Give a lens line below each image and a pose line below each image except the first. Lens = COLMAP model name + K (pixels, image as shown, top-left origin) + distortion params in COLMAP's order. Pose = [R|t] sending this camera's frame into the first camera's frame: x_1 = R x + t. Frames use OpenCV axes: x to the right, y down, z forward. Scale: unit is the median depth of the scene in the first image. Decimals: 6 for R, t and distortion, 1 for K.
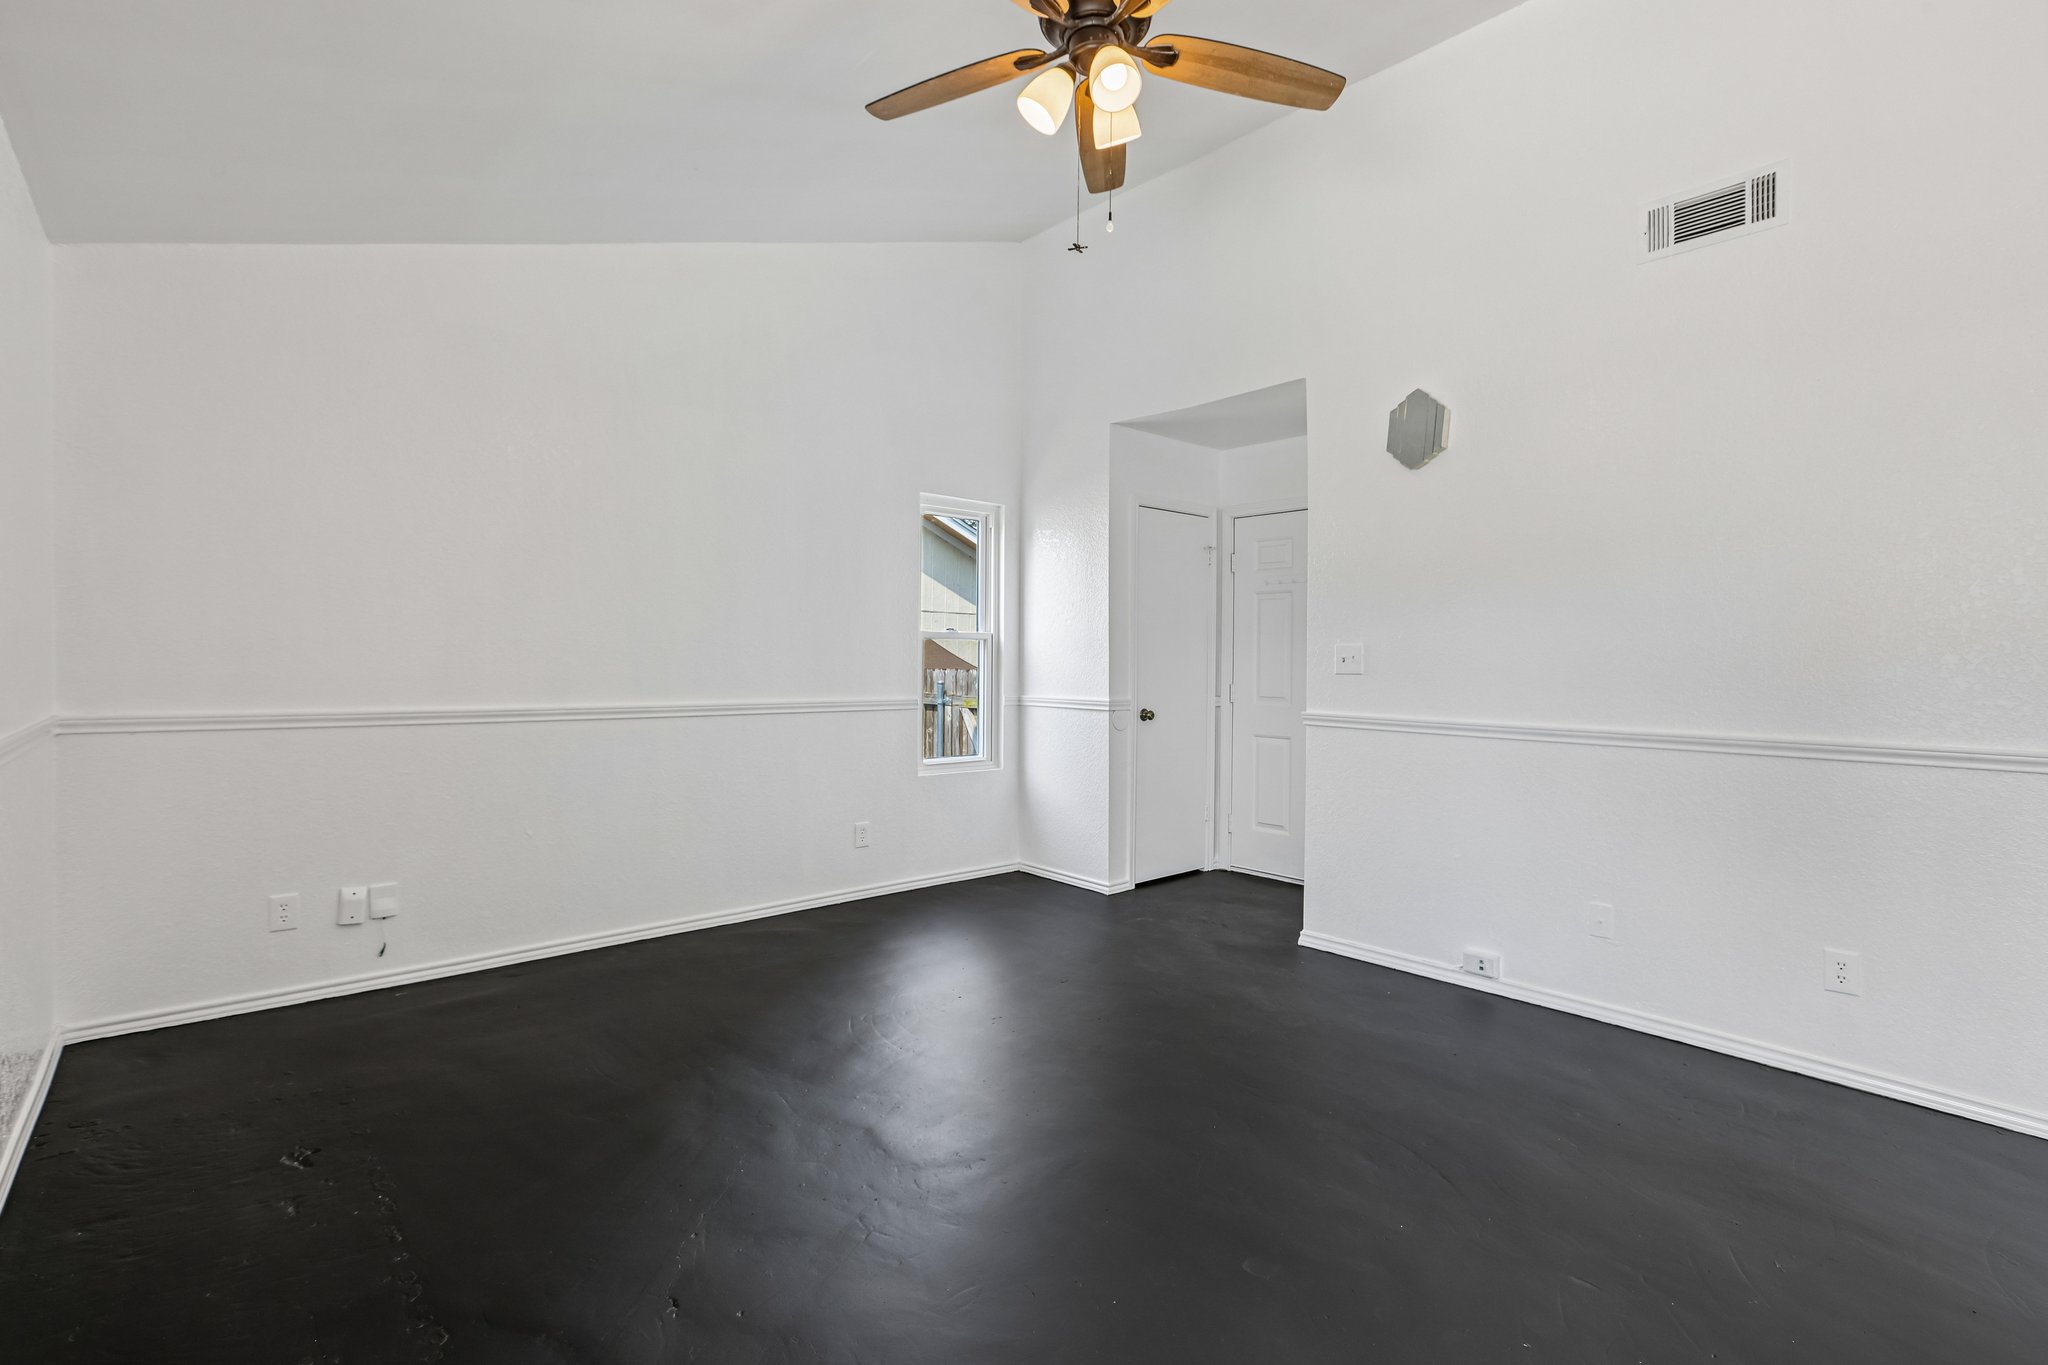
lens RADIAL K [[925.3, 0, 1031.2], [0, 925.3, 669.0], [0, 0, 1]] dist [-0.009910, 0.003767]
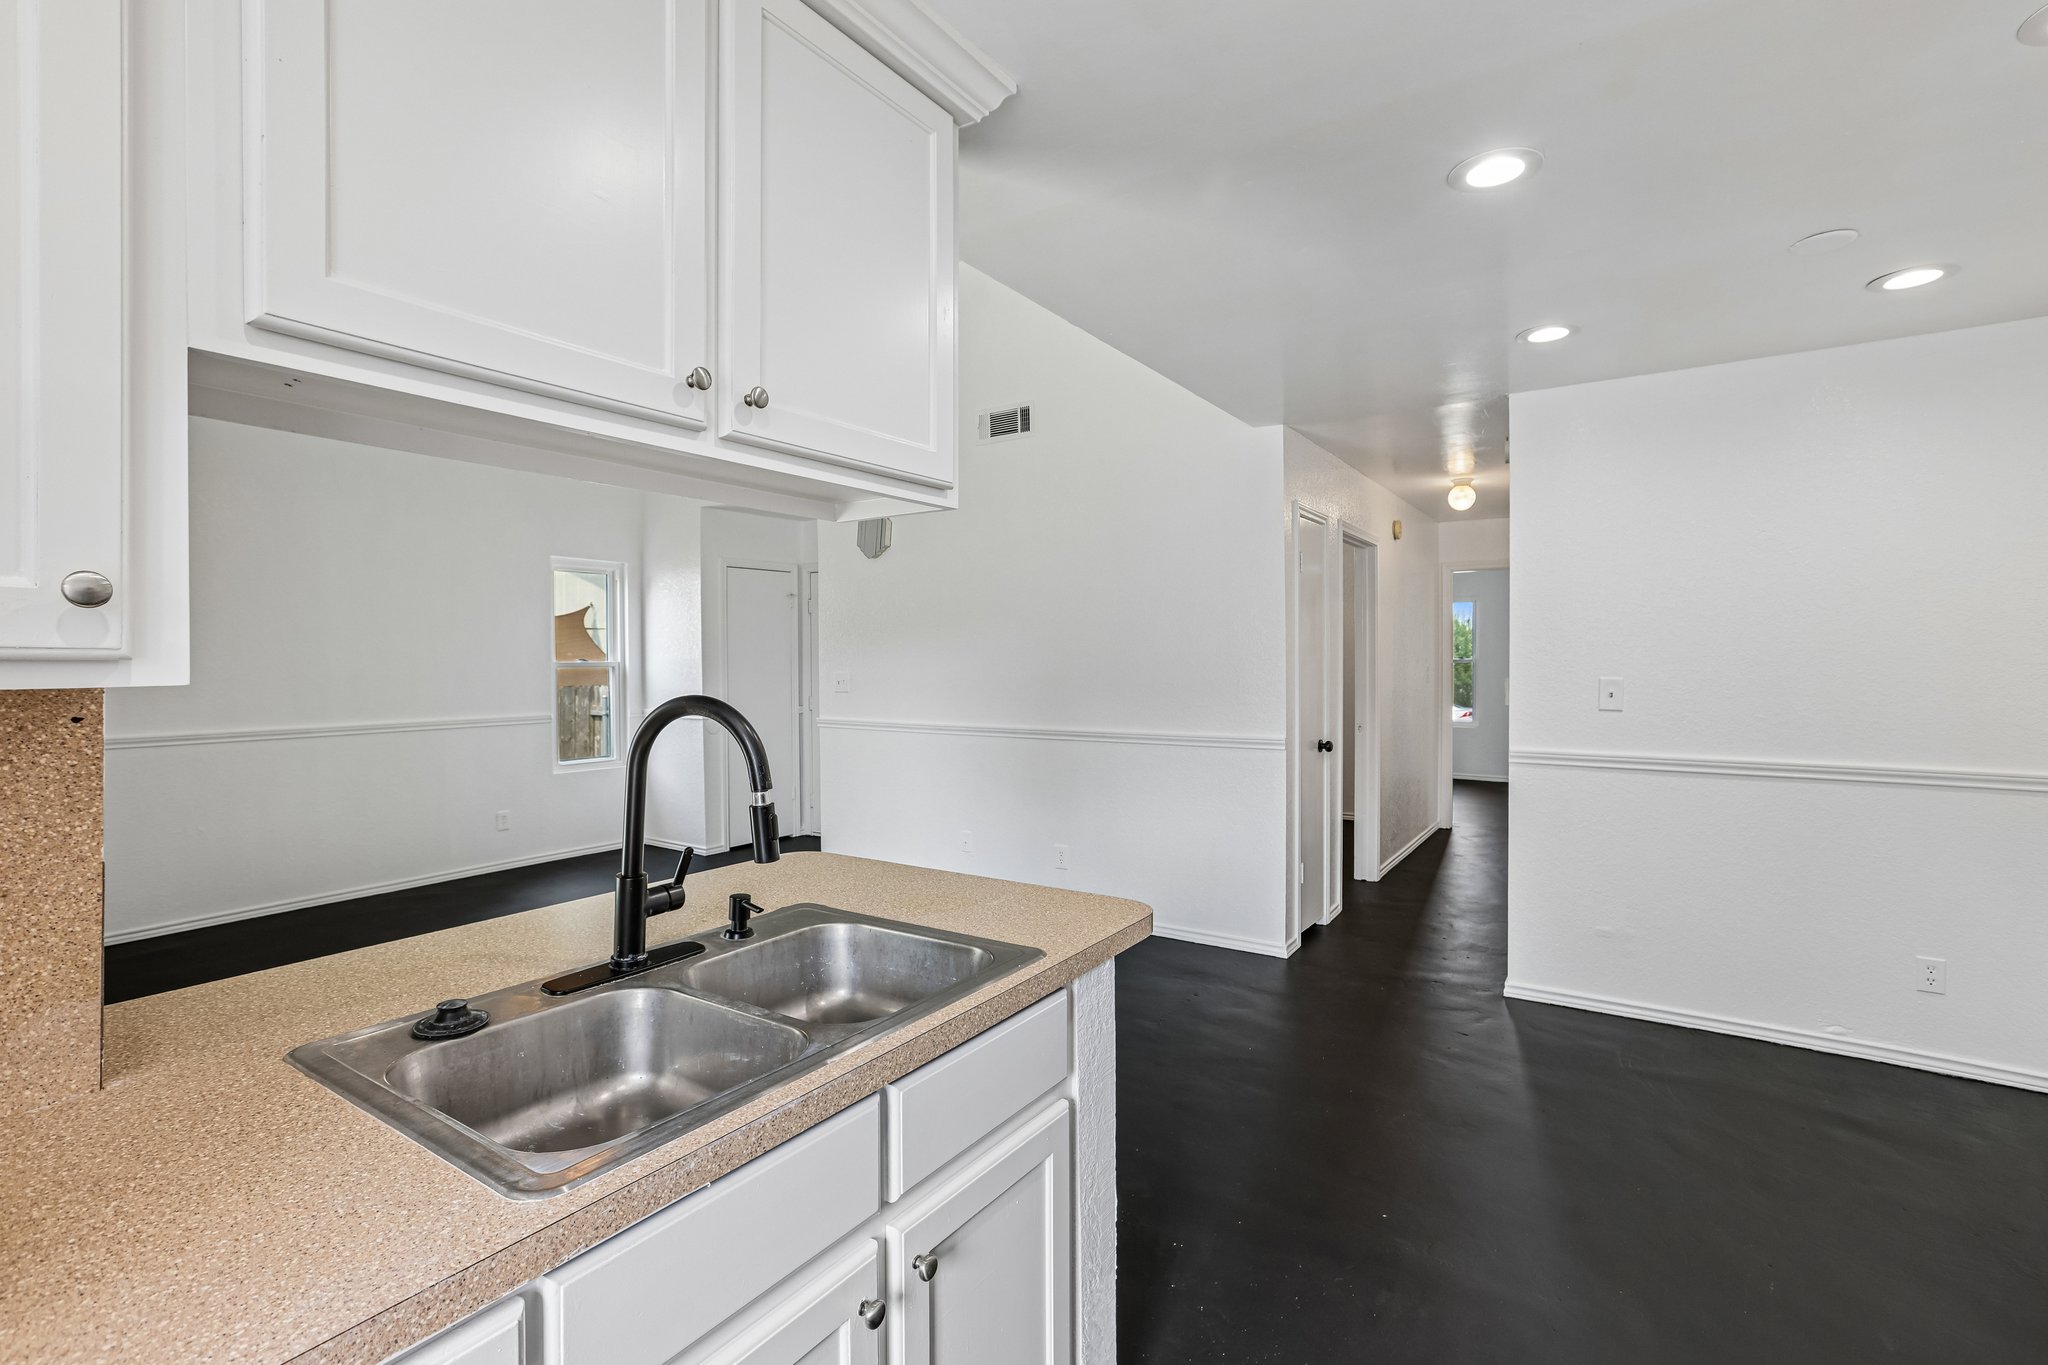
lens RADIAL K [[925.3, 0, 1022.9], [0, 925.3, 663.9], [0, 0, 1]] dist [-0.009910, 0.003767]
pose [[0.971925, -0.016837, 0.234689, 0.224487], [0.017220, 0.999852, 0.000419, -0.028684], [-0.234662, 0.003634, 0.972070, -0.426099]]
